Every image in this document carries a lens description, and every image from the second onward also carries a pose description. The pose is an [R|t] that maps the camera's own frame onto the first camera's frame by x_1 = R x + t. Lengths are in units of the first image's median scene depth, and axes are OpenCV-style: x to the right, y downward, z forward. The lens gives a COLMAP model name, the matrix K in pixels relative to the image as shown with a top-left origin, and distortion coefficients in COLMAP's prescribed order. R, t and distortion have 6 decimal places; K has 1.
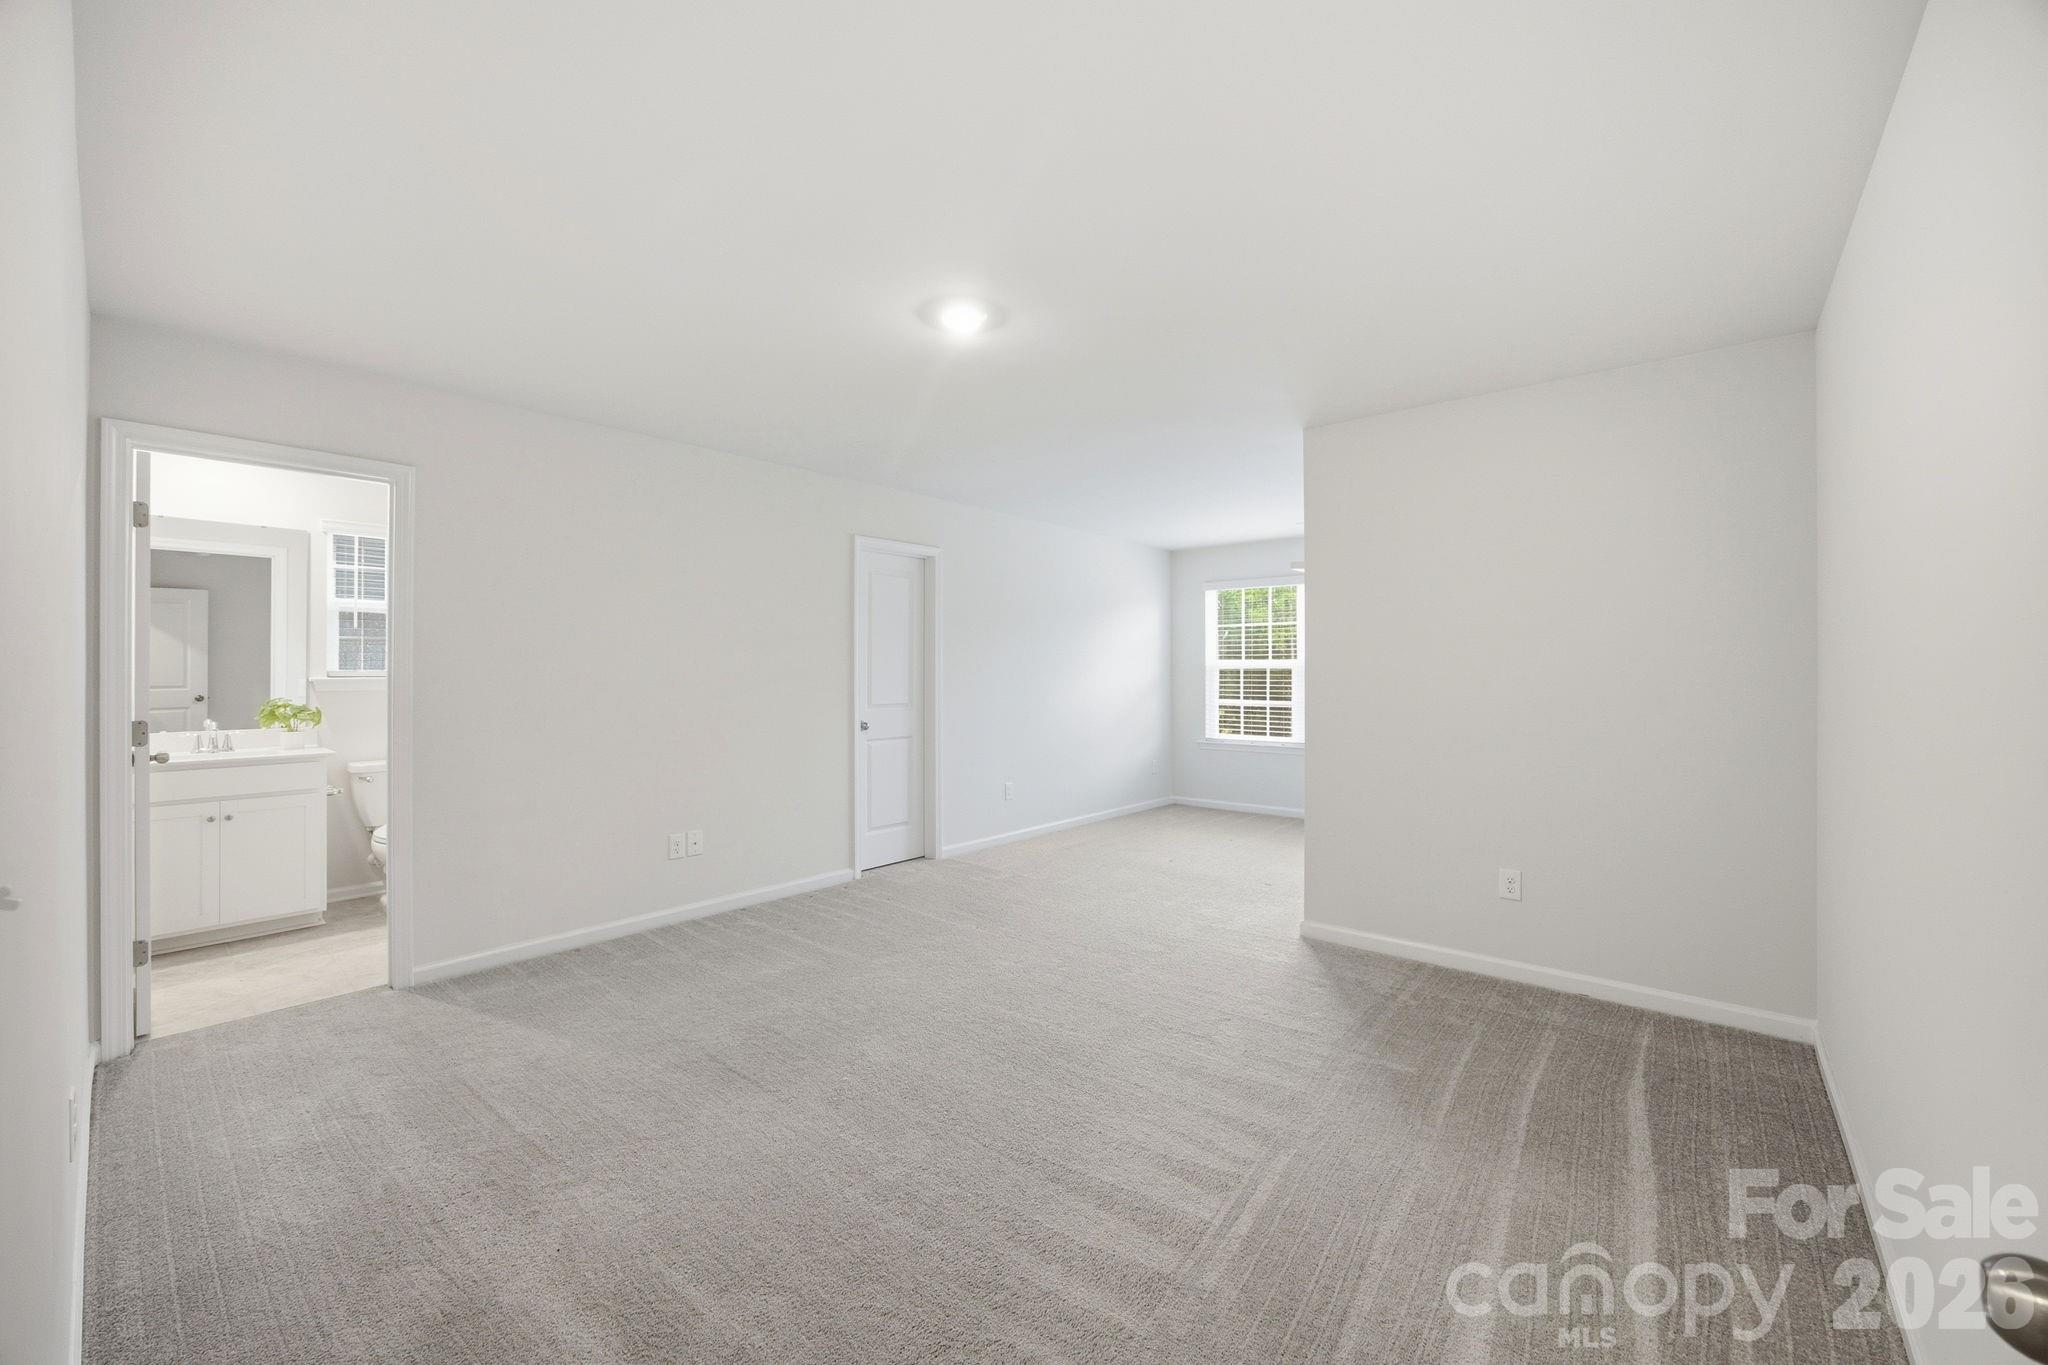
lens RADIAL K [[787.6, 0, 1028.1], [0, 787.6, 673.0], [0, 0, 1]] dist [-0.000315, 0.000087]
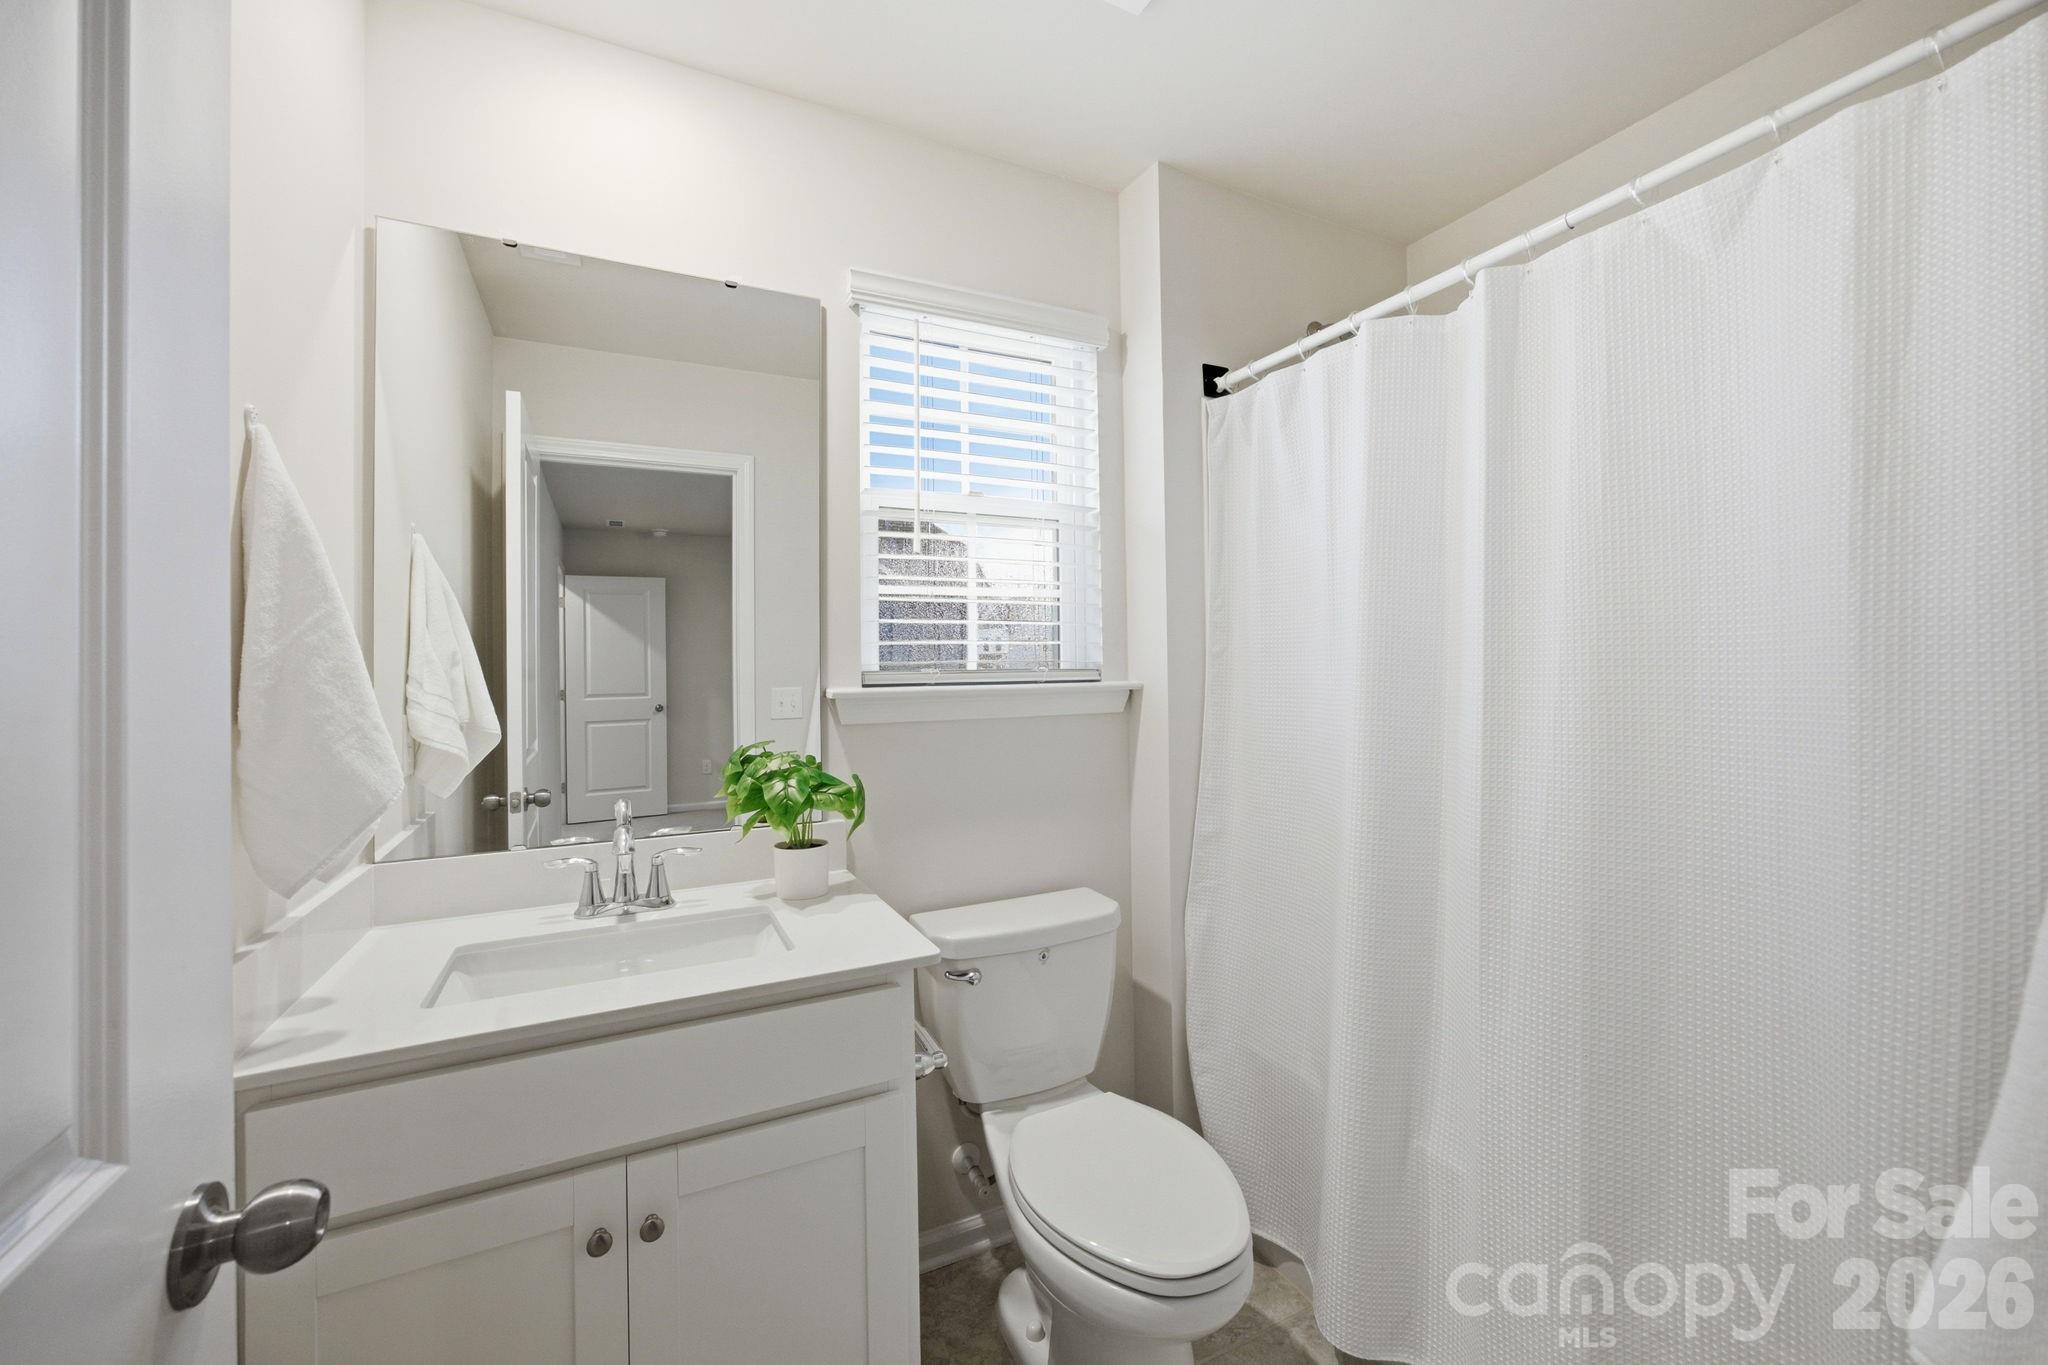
lens RADIAL K [[787.6, 0, 1028.1], [0, 787.6, 673.0], [0, 0, 1]] dist [-0.000315, 0.000087]
pose [[0.924705, -0.013351, -0.380451, -0.701337], [0.015073, 0.999885, 0.001547, -0.000950], [0.380386, -0.007166, 0.924800, 0.709718]]
